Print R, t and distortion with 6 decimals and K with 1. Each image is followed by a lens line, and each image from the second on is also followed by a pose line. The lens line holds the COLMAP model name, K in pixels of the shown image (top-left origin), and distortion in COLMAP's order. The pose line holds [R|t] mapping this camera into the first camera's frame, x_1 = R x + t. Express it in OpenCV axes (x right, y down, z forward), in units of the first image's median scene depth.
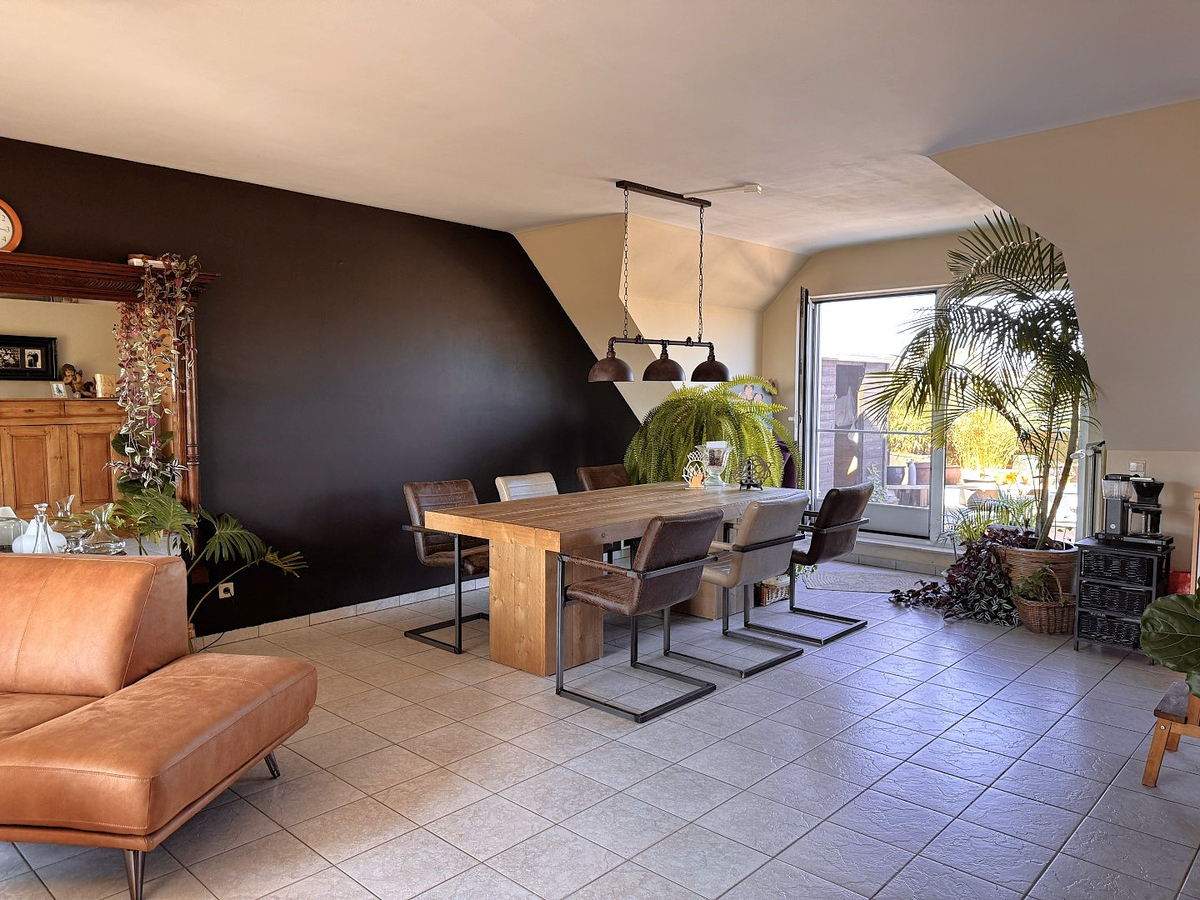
lens RADIAL K [[848.8, 0, 600.0], [0, 848.8, 450.0], [0, 0, 1]] dist [0.002260, 0.000887]
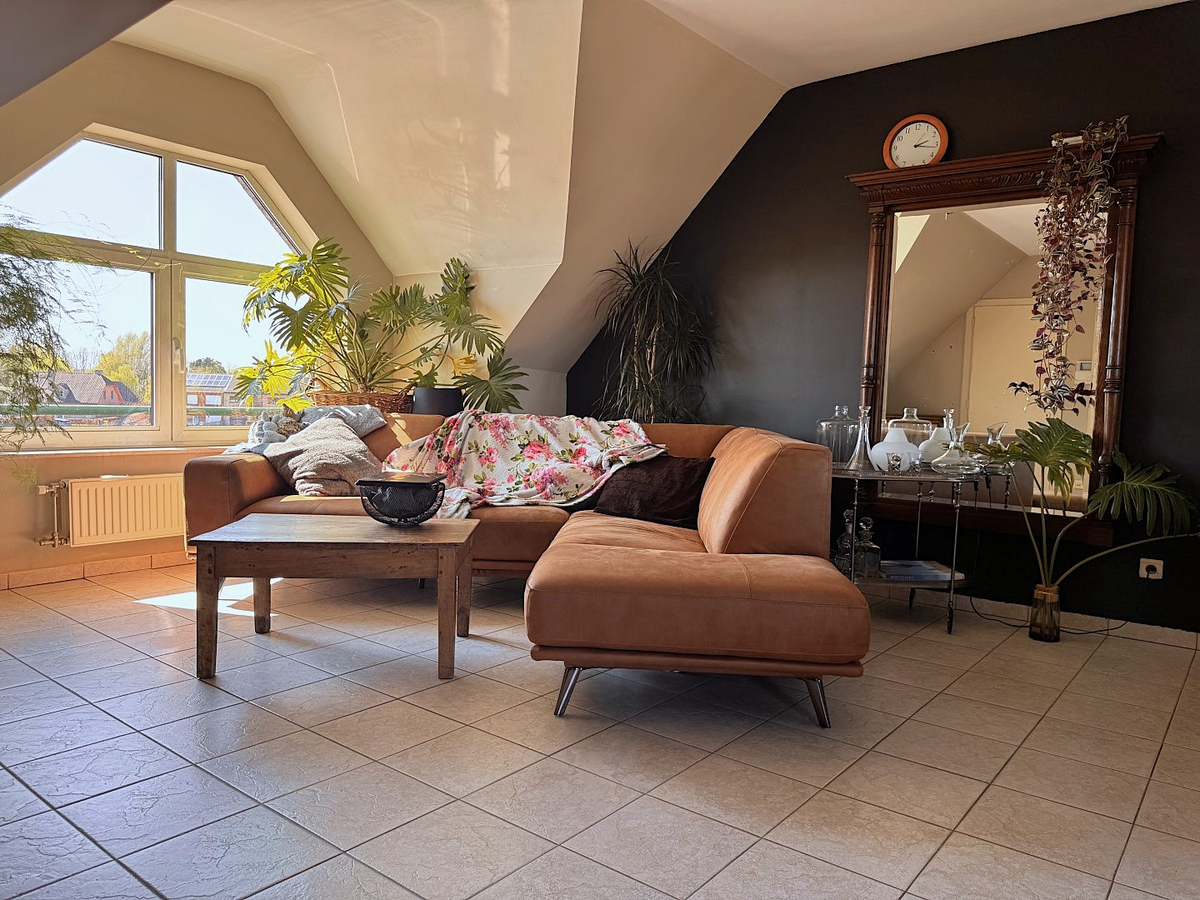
lens RADIAL K [[848.8, 0, 600.0], [0, 848.8, 450.0], [0, 0, 1]] dist [0.002260, 0.000887]
pose [[0.083595, 0.064605, -0.994403, 0.270756], [-0.092872, 0.994058, 0.056775, 0.073063], [0.992163, 0.087606, 0.089098, 0.503649]]
